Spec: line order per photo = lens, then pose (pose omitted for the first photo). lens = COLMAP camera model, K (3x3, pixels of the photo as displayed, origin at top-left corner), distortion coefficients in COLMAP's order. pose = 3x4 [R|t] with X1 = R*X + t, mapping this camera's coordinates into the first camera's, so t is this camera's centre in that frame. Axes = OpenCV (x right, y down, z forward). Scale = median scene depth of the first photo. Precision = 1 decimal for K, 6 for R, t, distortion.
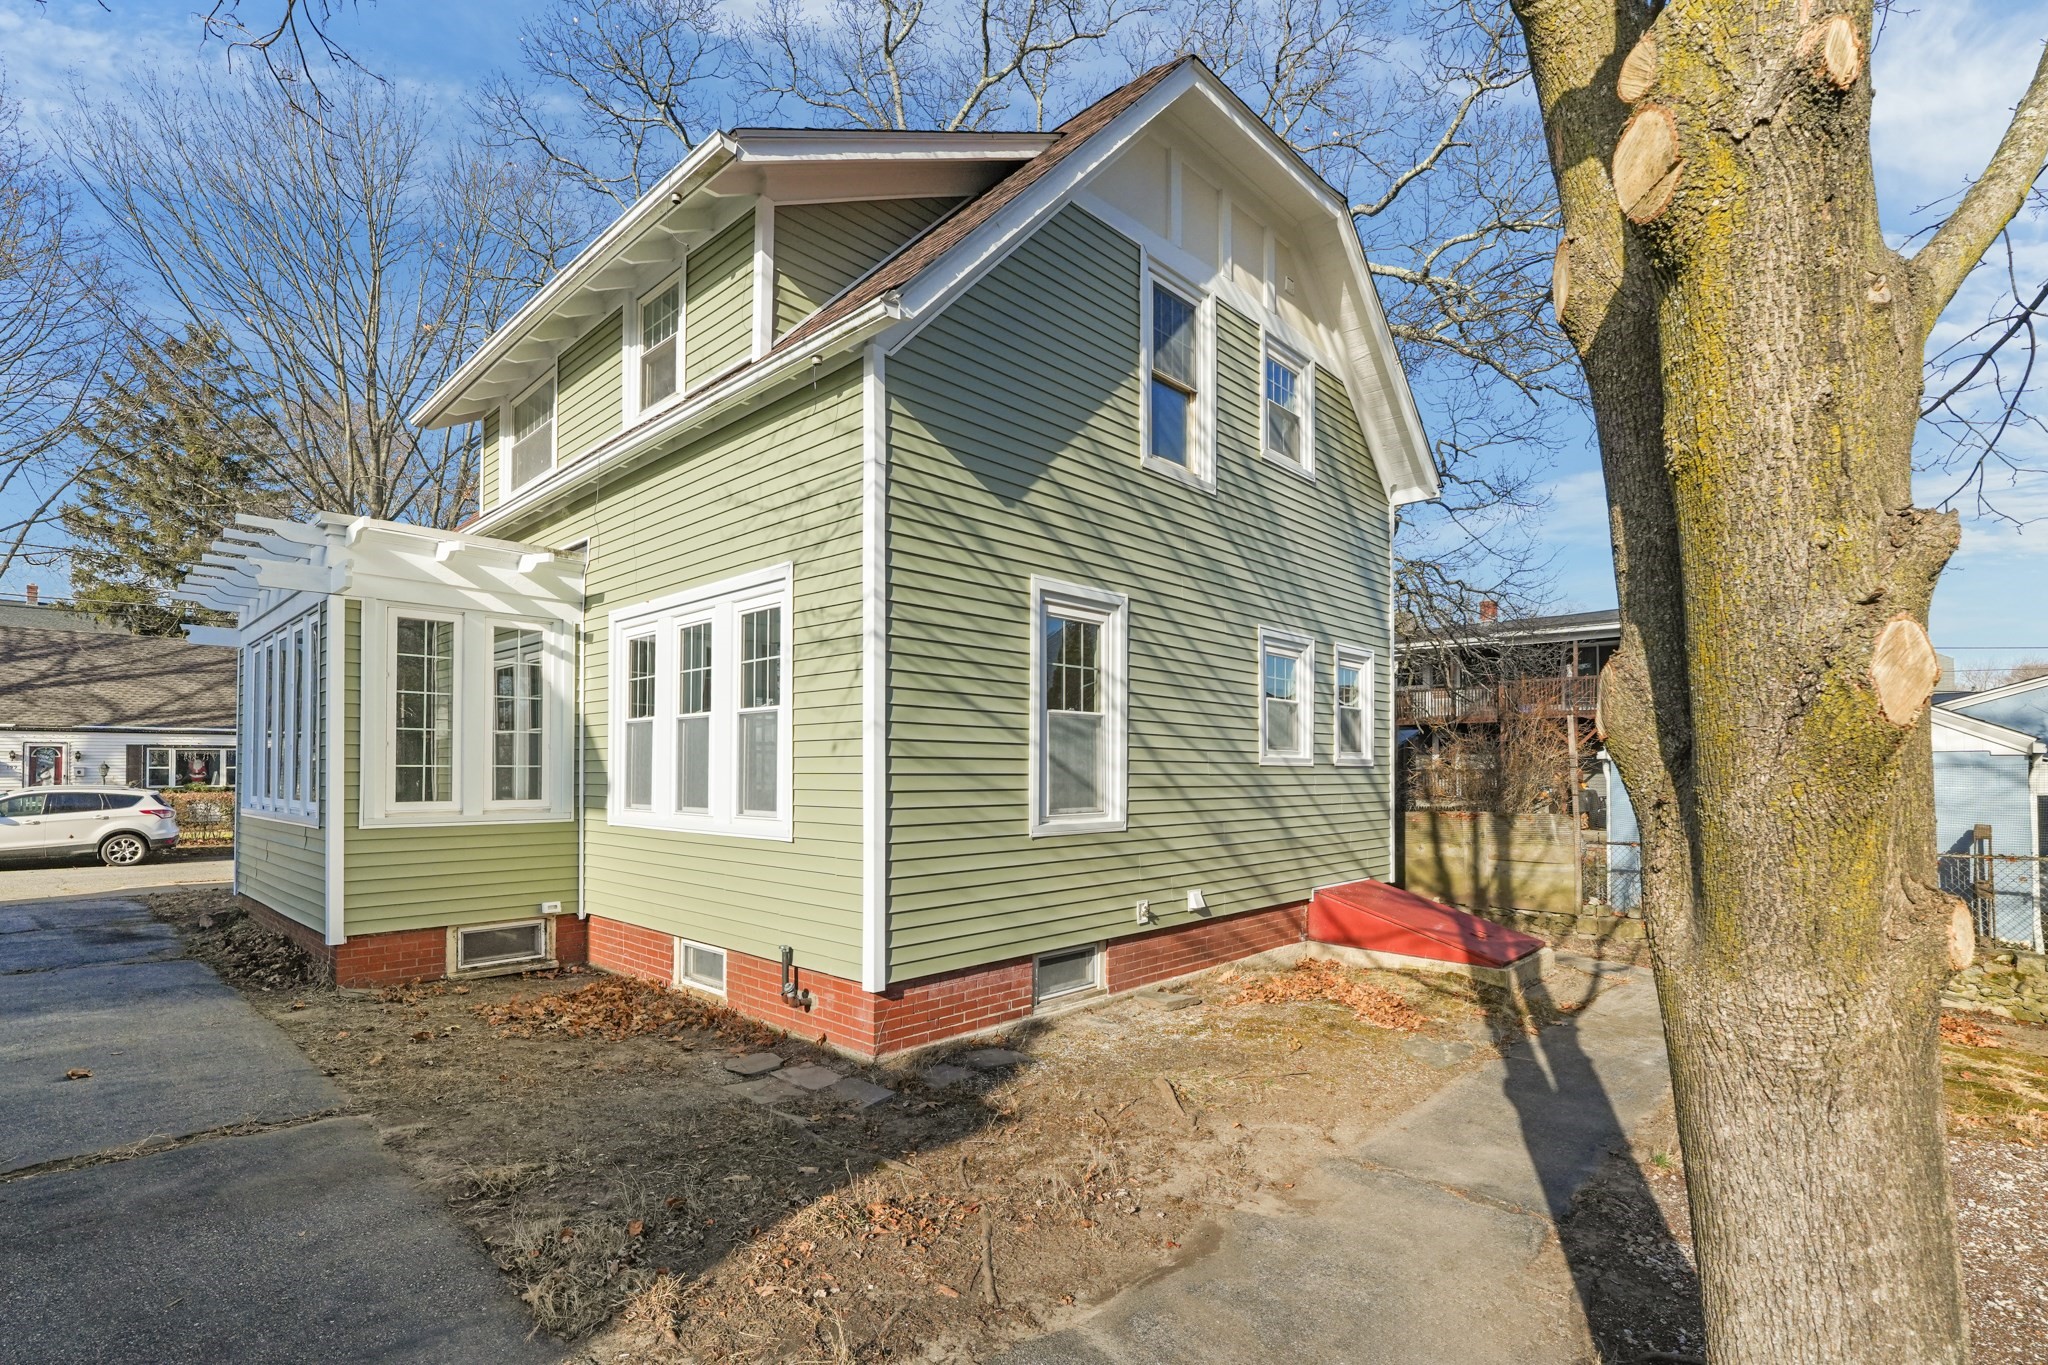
lens RADIAL K [[932.6, 0, 963.6], [0, 932.6, 754.3], [0, 0, 1]] dist [-0.017589, 0.014051]
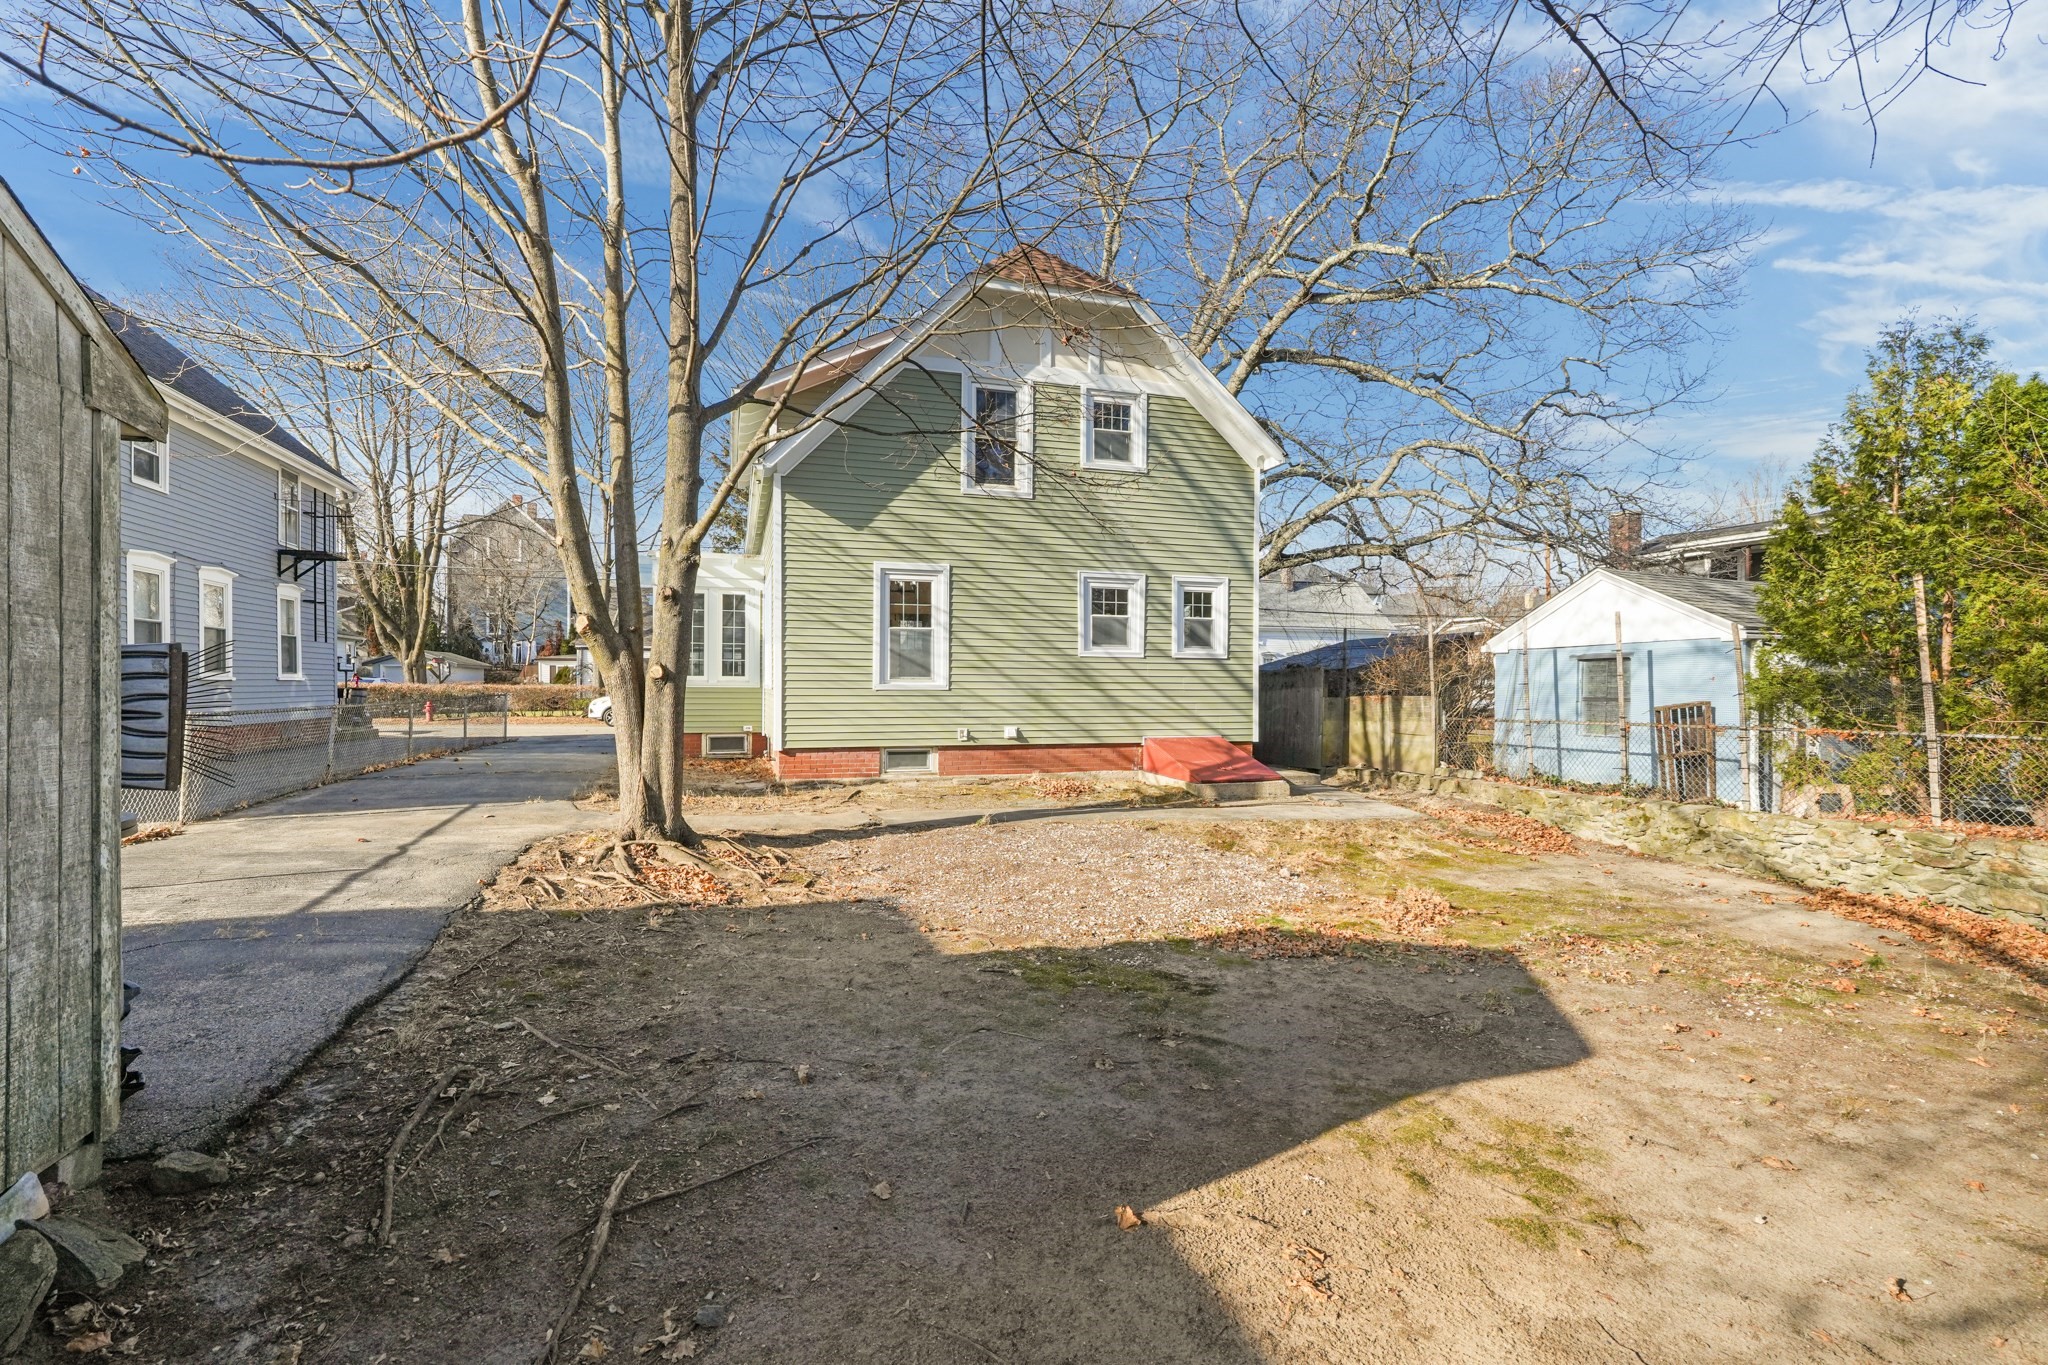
lens RADIAL K [[932.6, 0, 1028.5], [0, 932.6, 685.4], [0, 0, 1]] dist [-0.017589, 0.014051]
pose [[0.876554, 0.002359, -0.481298, 1.220843], [0.004190, 0.999913, 0.012532, 0.049704], [0.481286, -0.013002, 0.876467, -0.573761]]
